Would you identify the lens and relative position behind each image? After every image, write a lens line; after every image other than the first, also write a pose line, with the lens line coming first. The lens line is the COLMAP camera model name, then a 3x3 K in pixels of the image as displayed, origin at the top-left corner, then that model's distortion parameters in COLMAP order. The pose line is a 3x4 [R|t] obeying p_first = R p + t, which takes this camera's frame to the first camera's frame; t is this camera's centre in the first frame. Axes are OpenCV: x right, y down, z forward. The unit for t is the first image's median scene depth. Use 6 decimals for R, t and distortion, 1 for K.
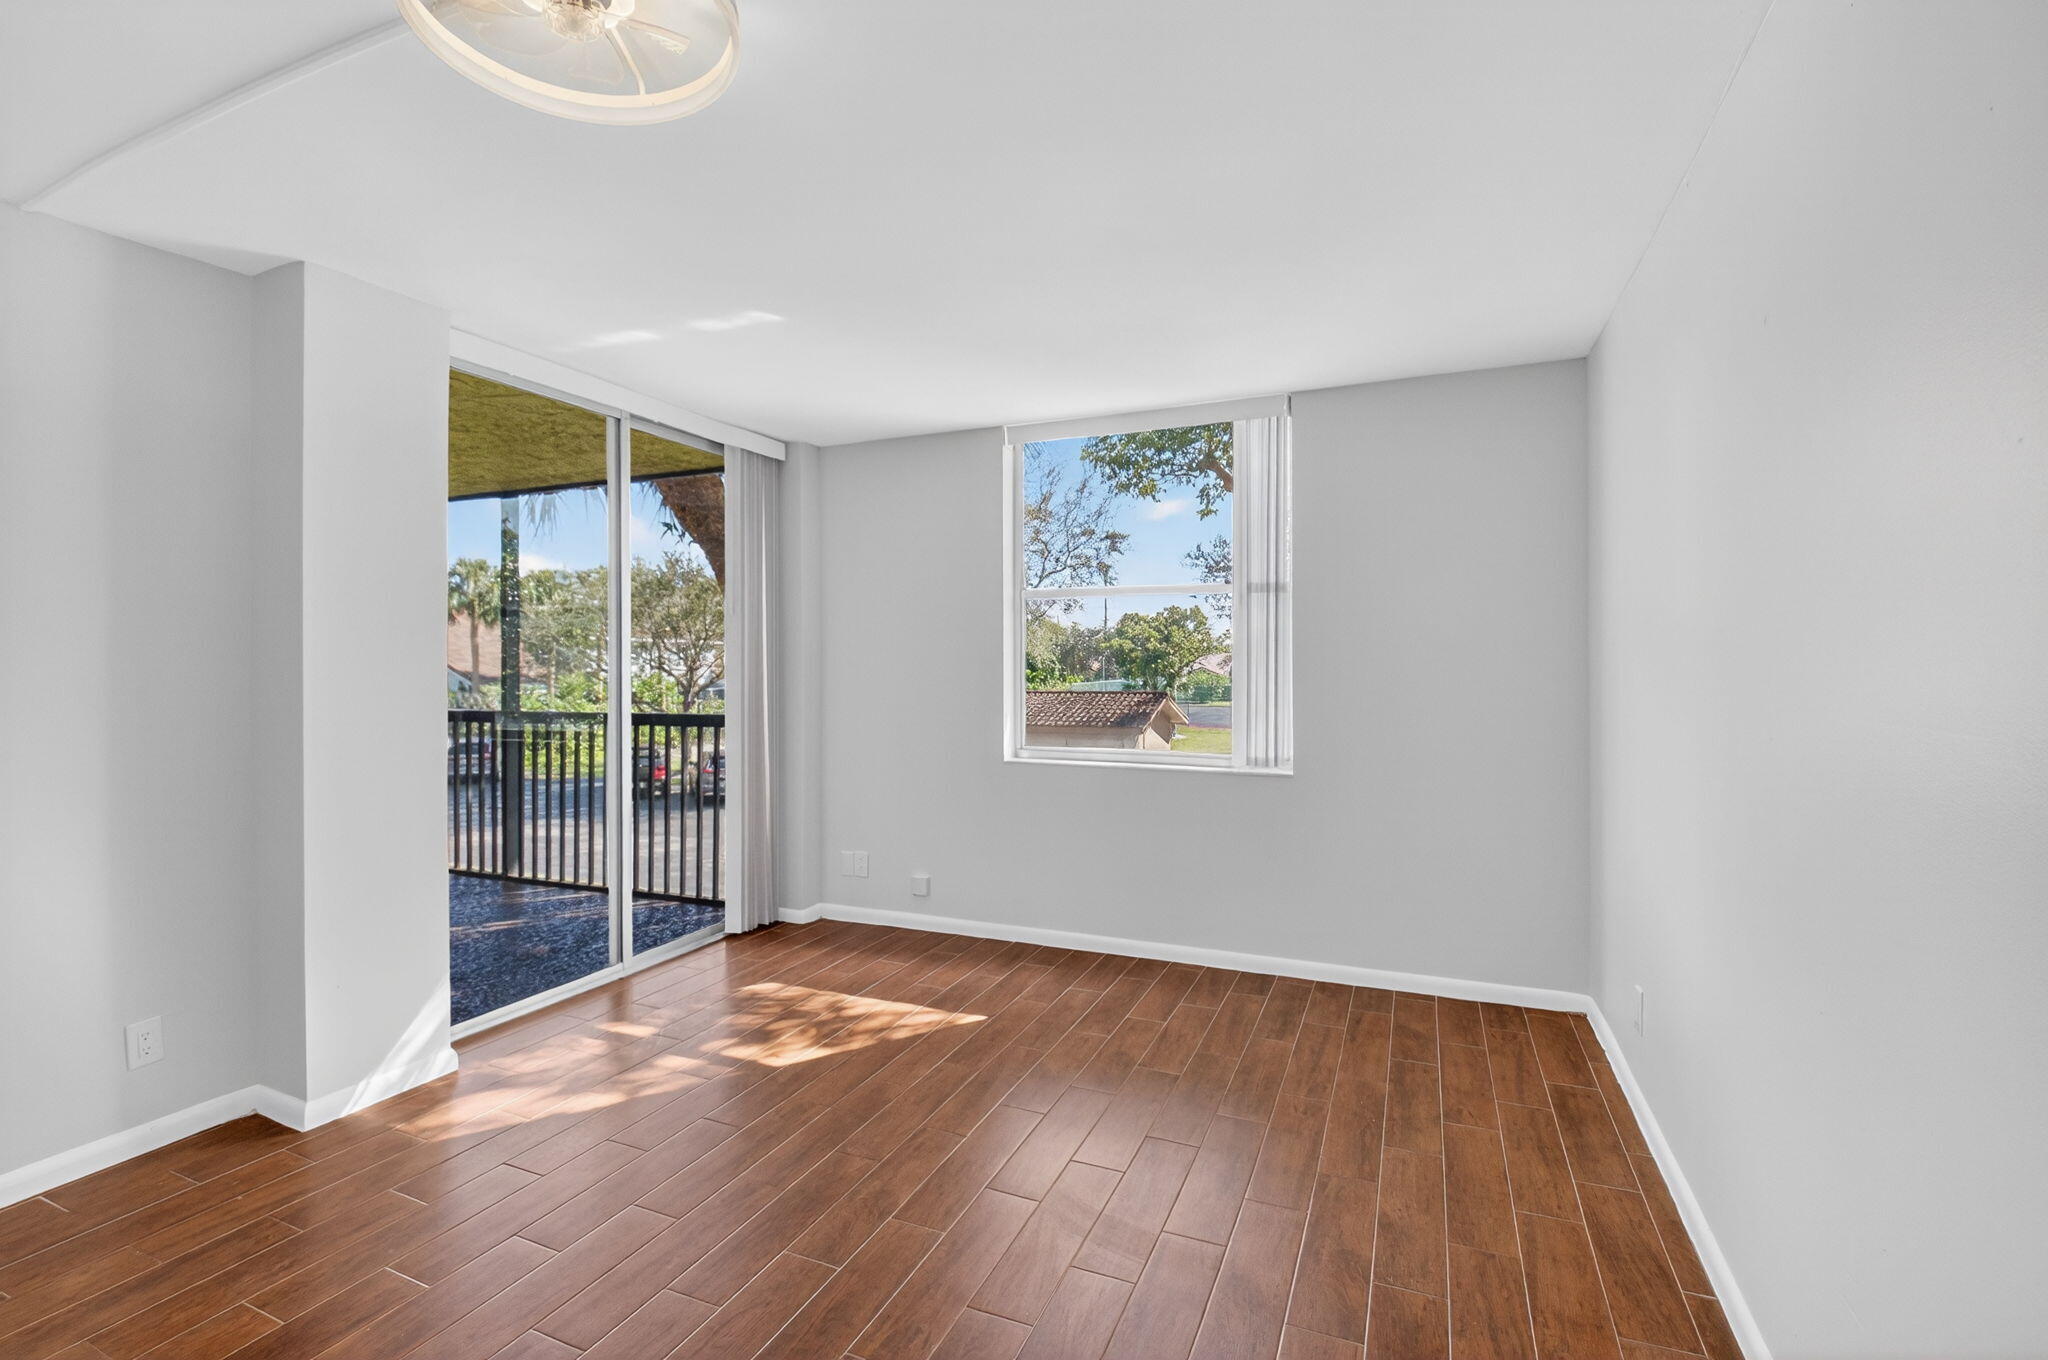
lens RADIAL K [[908.3, 0, 1019.1], [0, 908.3, 687.7], [0, 0, 1]] dist [0.002674, -0.015078]
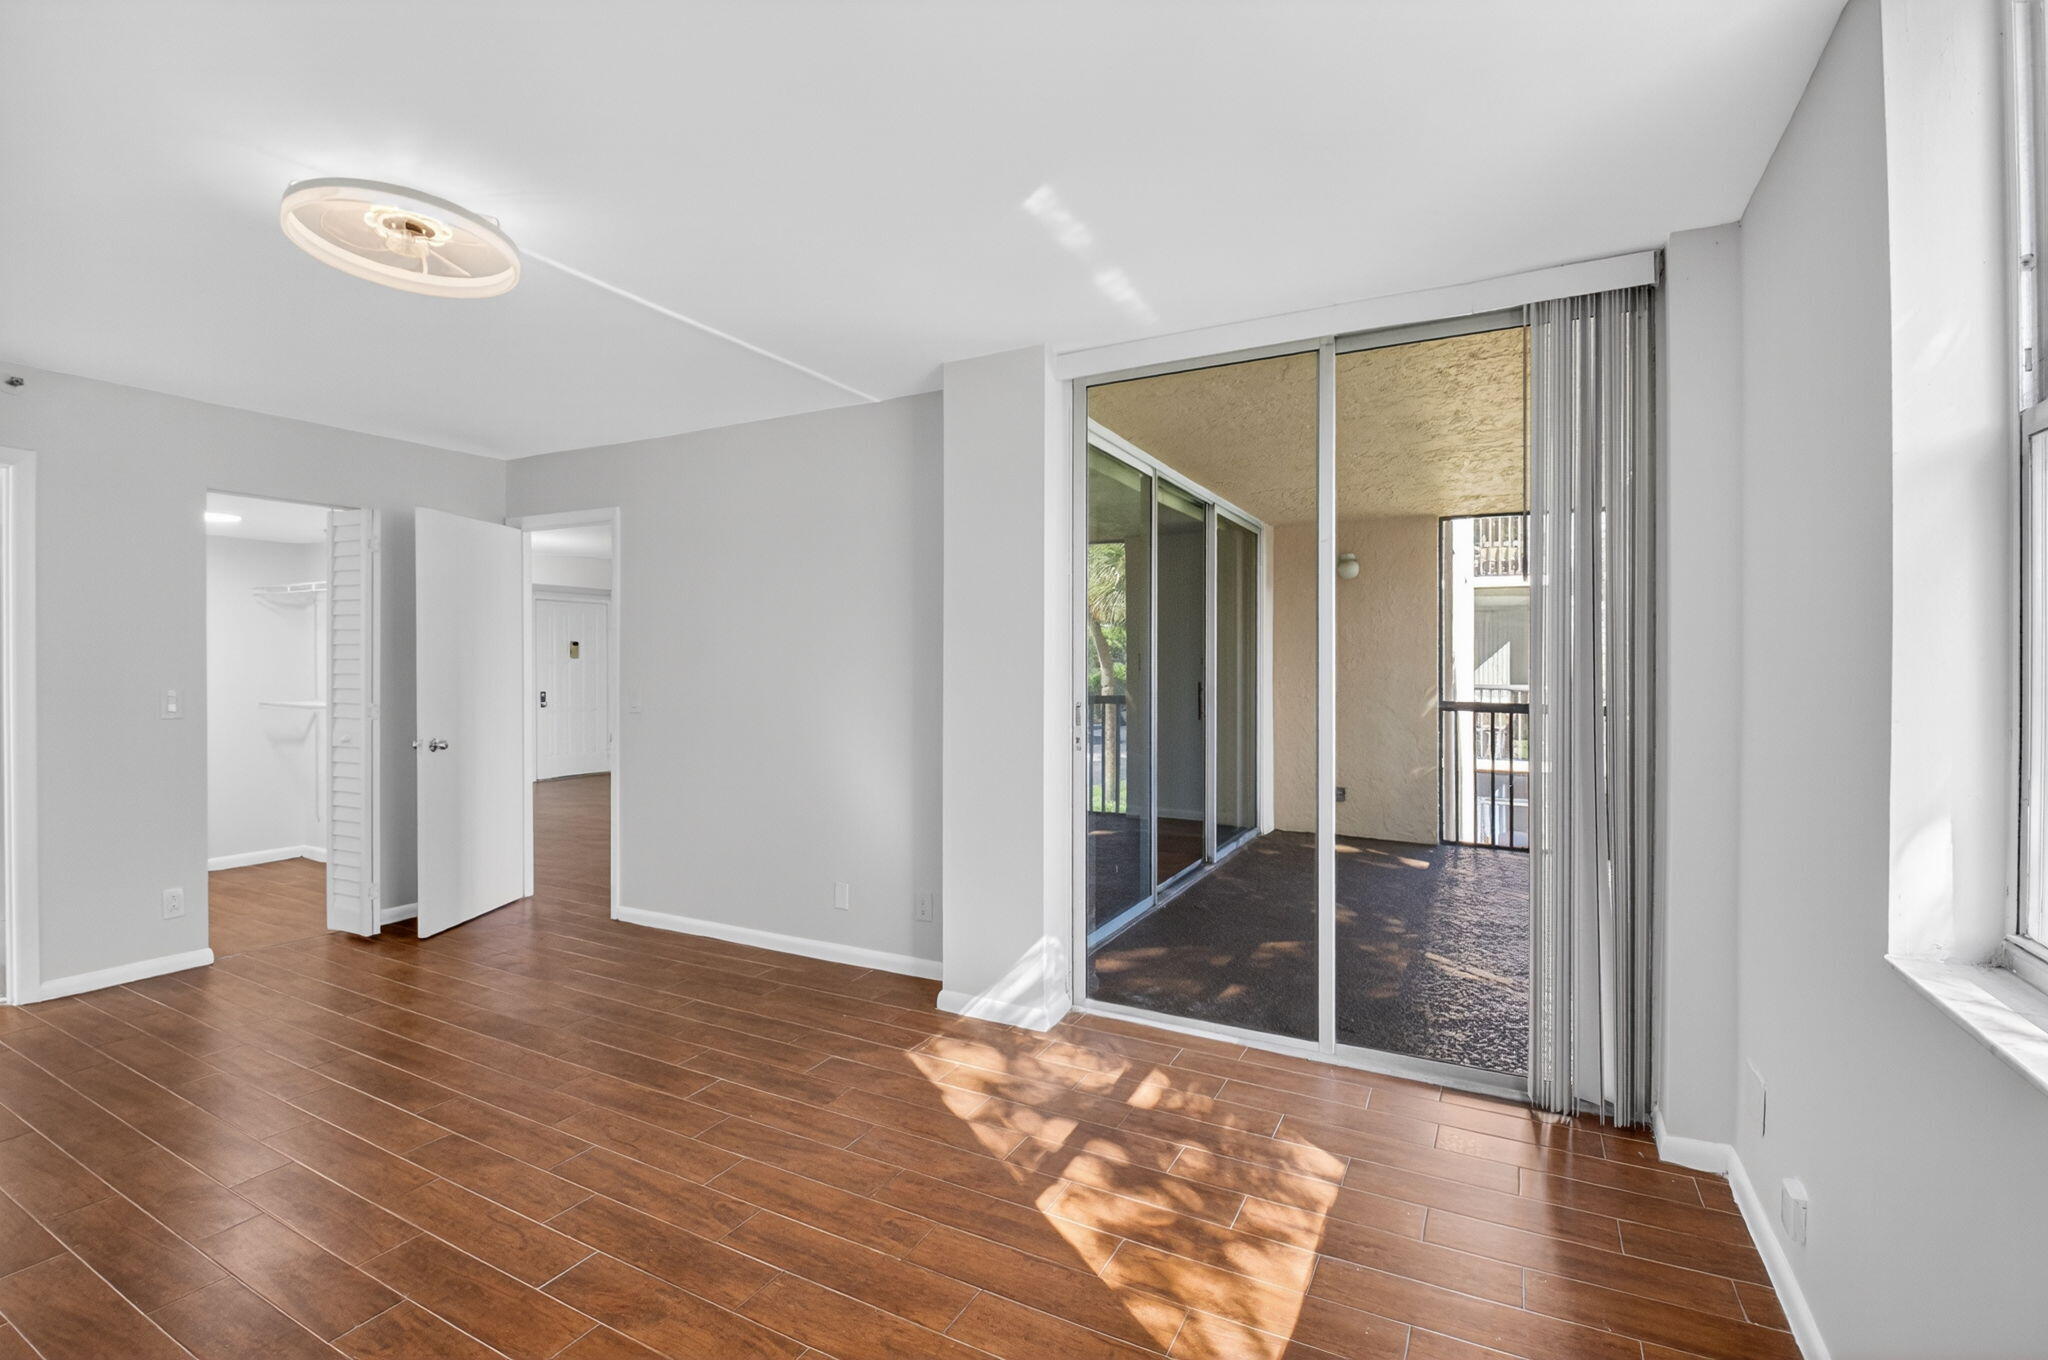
lens RADIAL K [[923.9, 0, 1029.6], [0, 923.9, 664.9], [0, 0, 1]] dist [0.003526, -0.014716]
pose [[-0.073448, 0.001819, -0.997297, 0.414513], [-0.027041, 0.999627, 0.003815, -0.019569], [0.996932, 0.027248, -0.073372, 0.896415]]
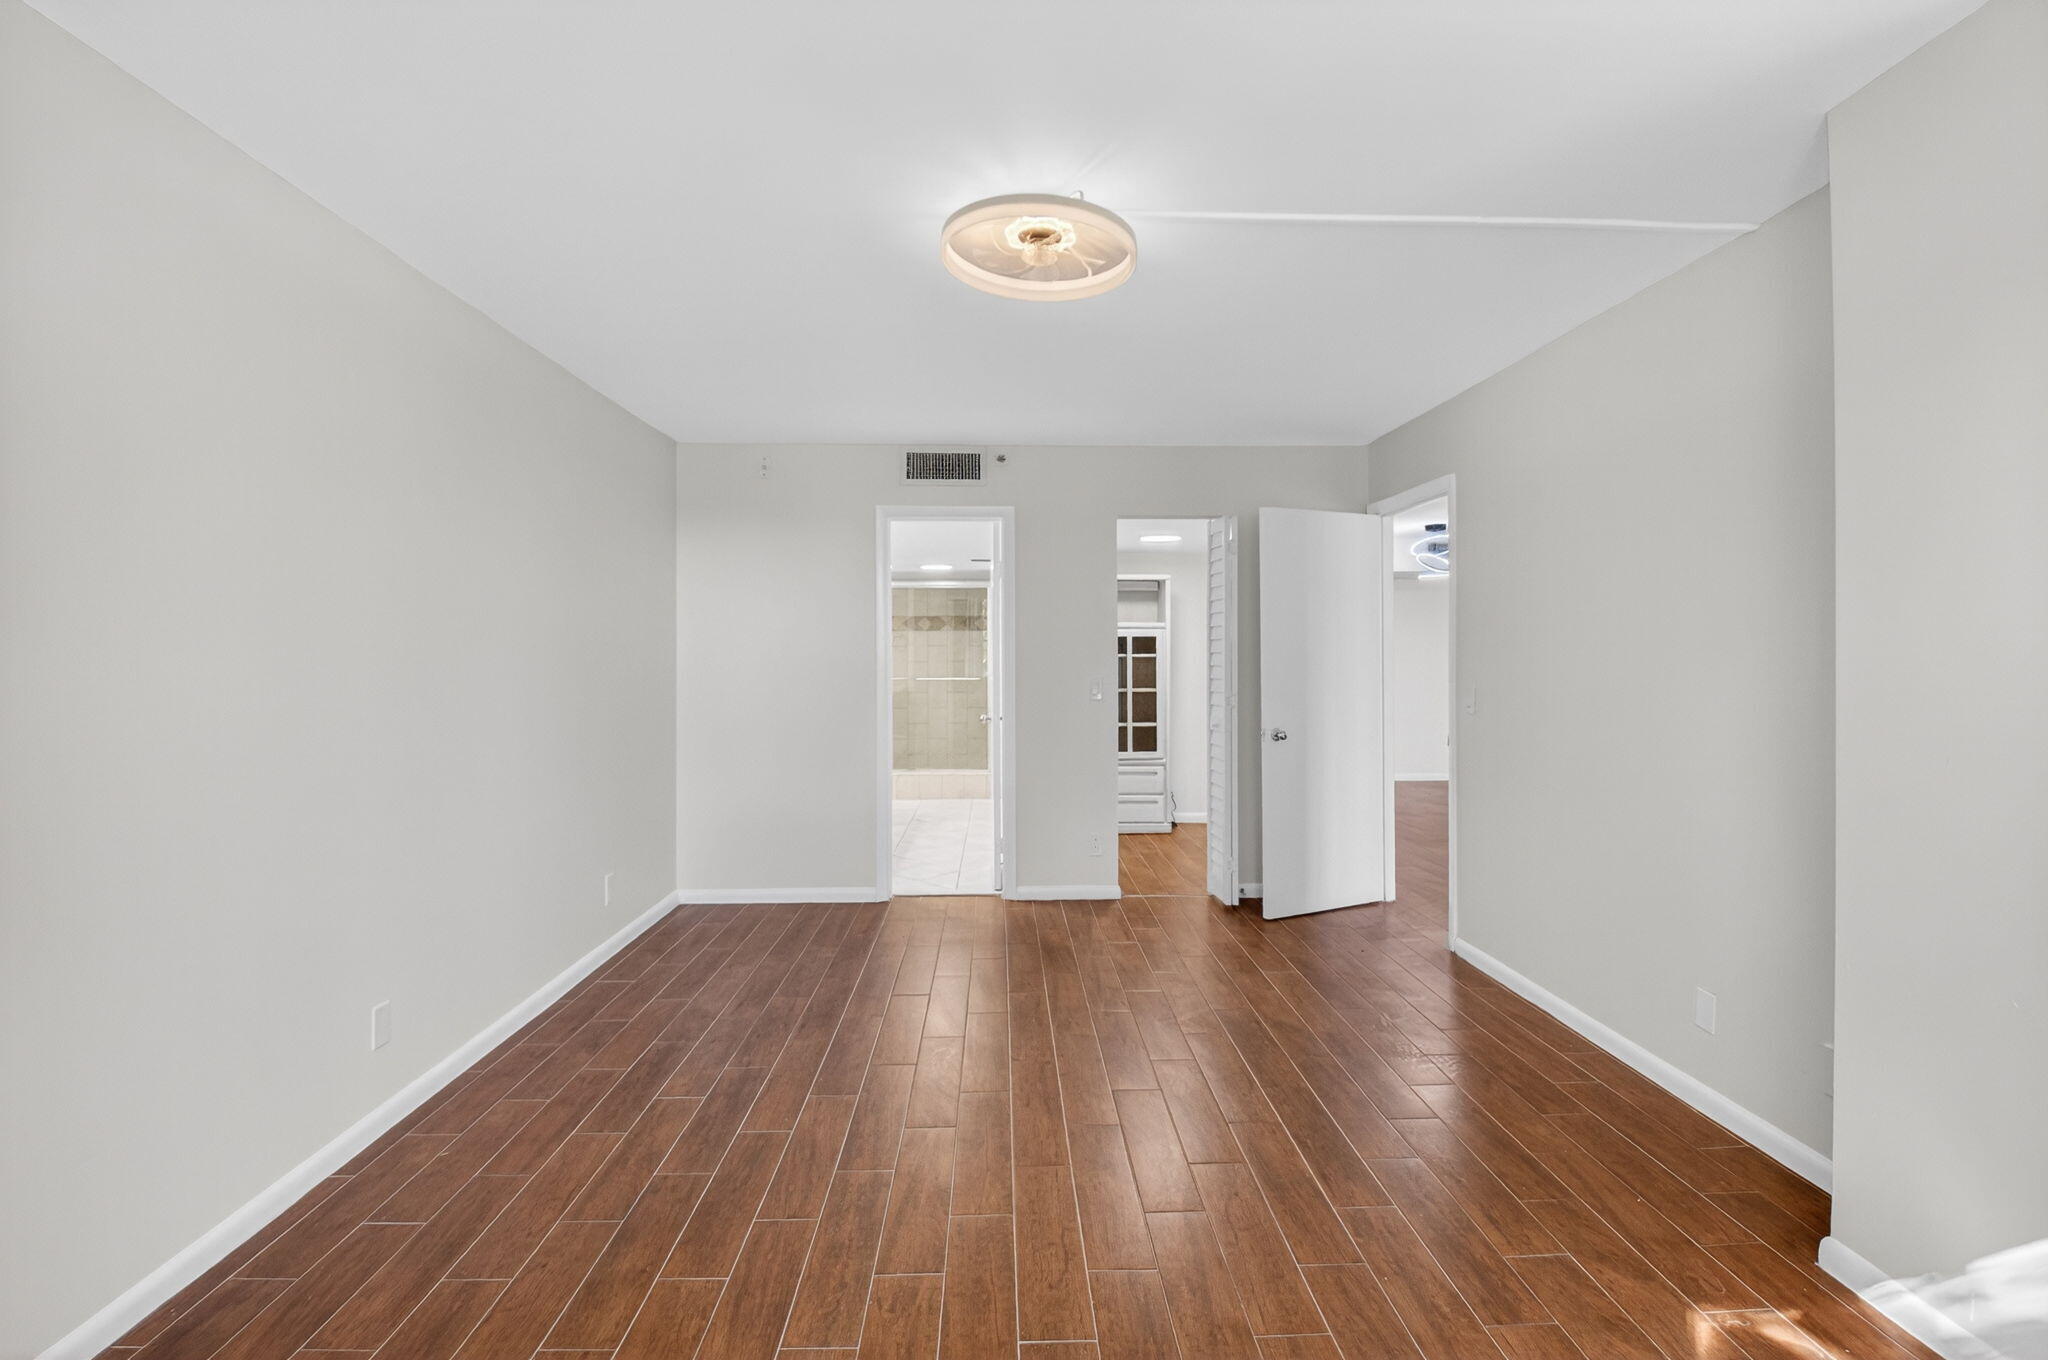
lens RADIAL K [[923.9, 0, 1029.6], [0, 923.9, 664.9], [0, 0, 1]] dist [0.003526, -0.014716]
pose [[-0.905304, 0.009933, -0.424648, 0.093689], [-0.005566, 0.999363, 0.035242, -0.026056], [0.424727, 0.034268, -0.904672, 1.020582]]
